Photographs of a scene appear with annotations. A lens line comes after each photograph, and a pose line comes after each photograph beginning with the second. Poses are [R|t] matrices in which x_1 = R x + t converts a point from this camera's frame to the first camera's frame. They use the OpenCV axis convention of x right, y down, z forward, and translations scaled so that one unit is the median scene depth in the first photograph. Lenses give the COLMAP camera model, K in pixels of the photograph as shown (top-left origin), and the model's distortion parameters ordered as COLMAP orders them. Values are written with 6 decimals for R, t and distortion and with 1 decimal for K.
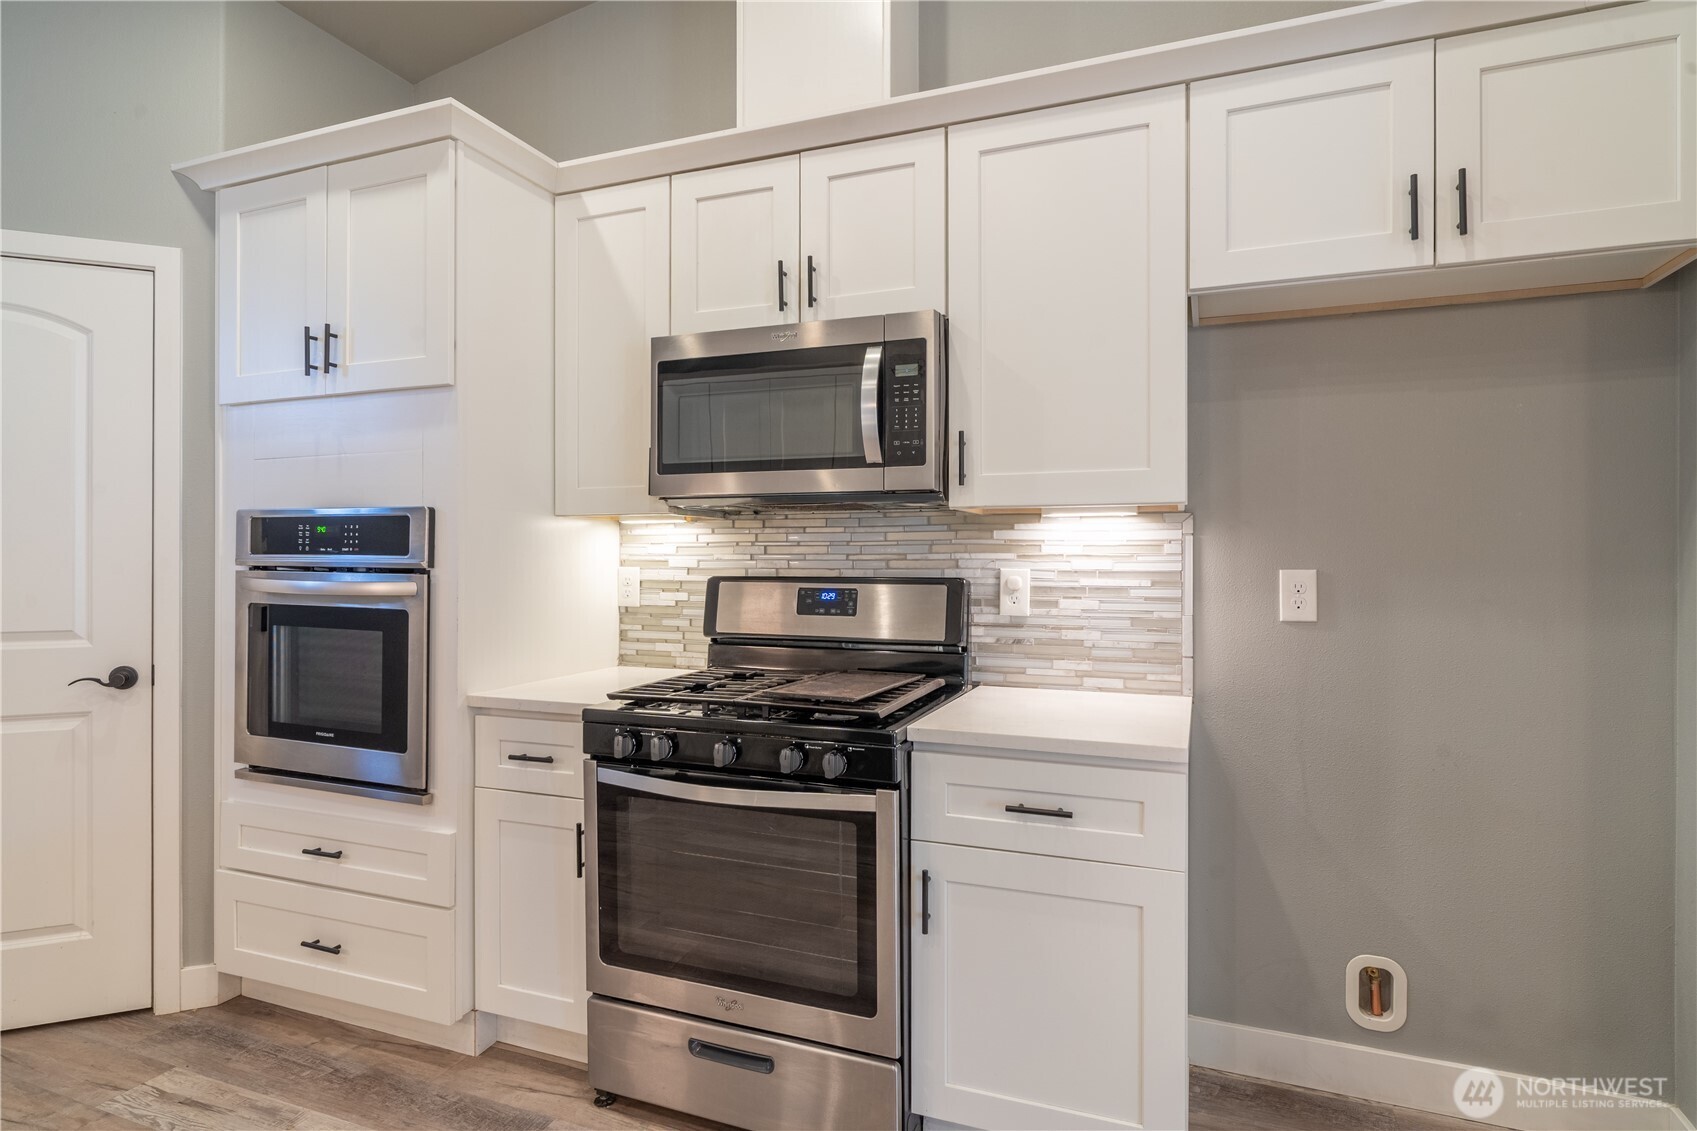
lens RADIAL K [[885.0, 0, 850.4], [0, 885.0, 557.7], [0, 0, 1]] dist [-0.002286, 0.001721]
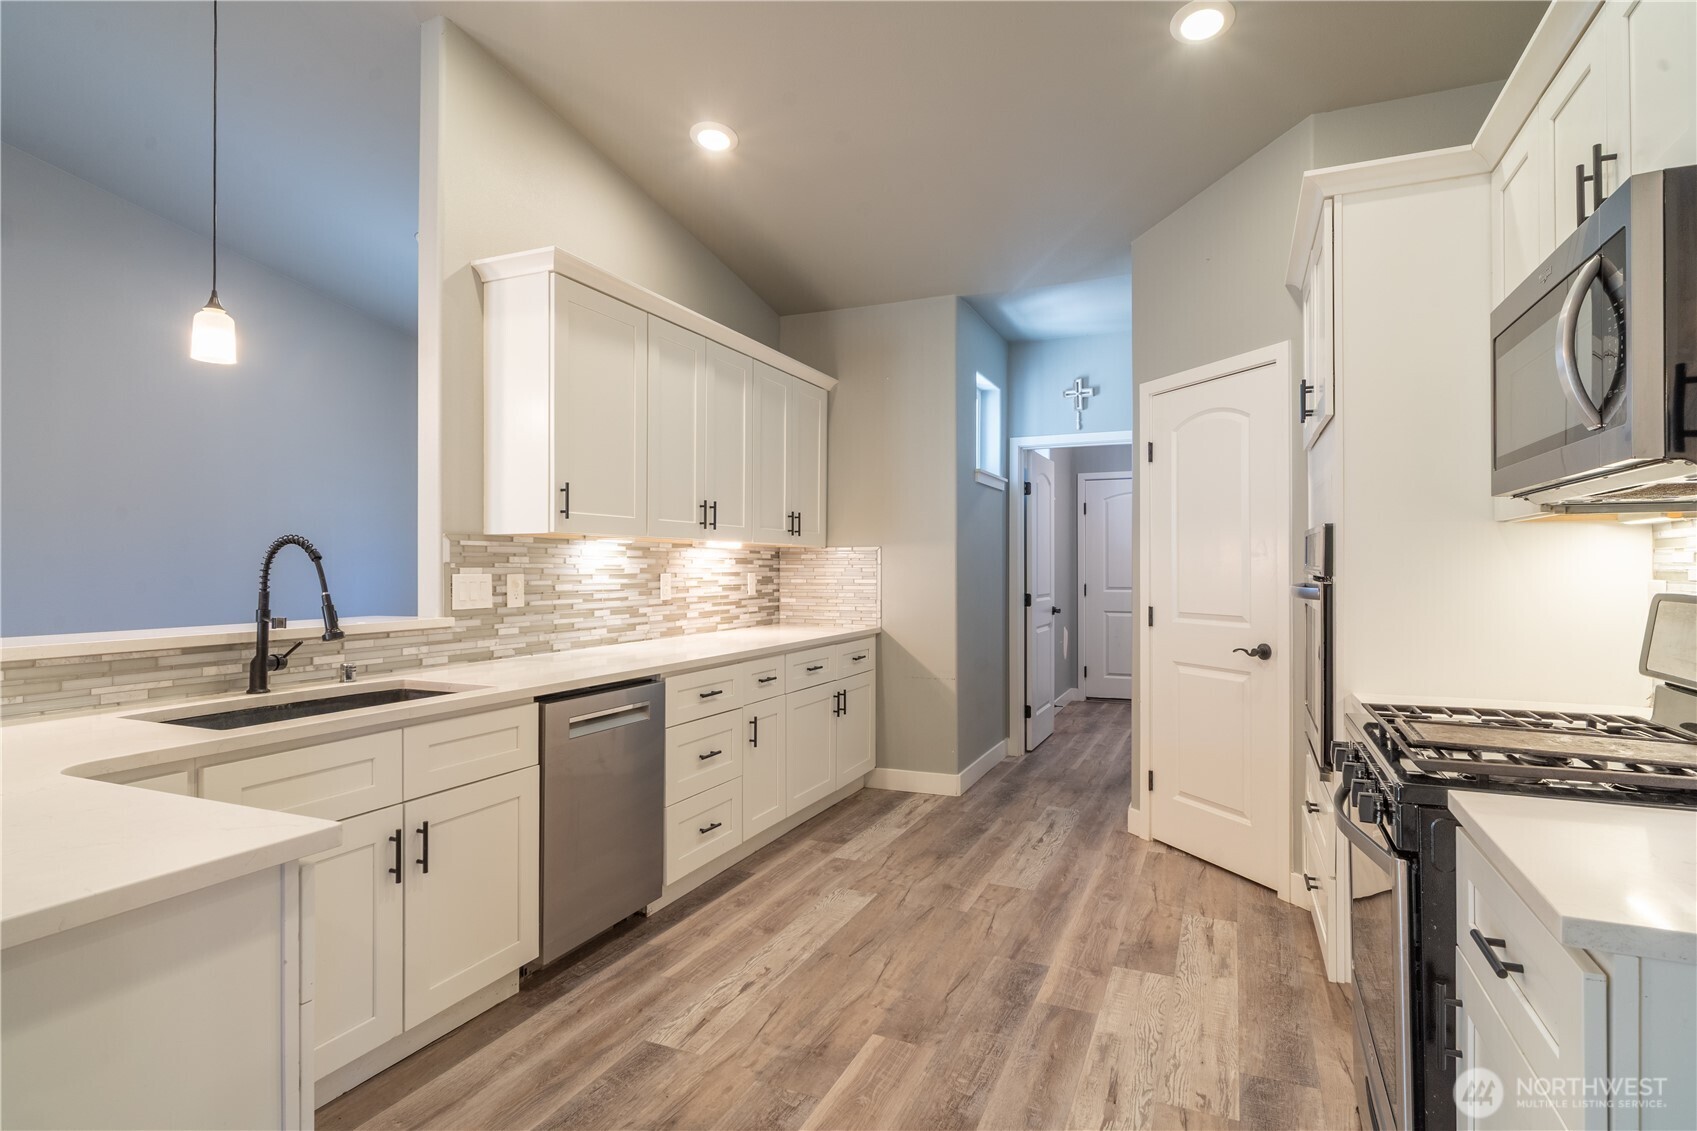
lens RADIAL K [[885.0, 0, 853.0], [0, 885.0, 569.5], [0, 0, 1]] dist [-0.002286, 0.001721]
pose [[-0.039743, 0.003696, -0.999203, 0.651987], [-0.000024, 0.999993, 0.003699, -0.002507], [0.999210, 0.000171, -0.039743, 0.405942]]
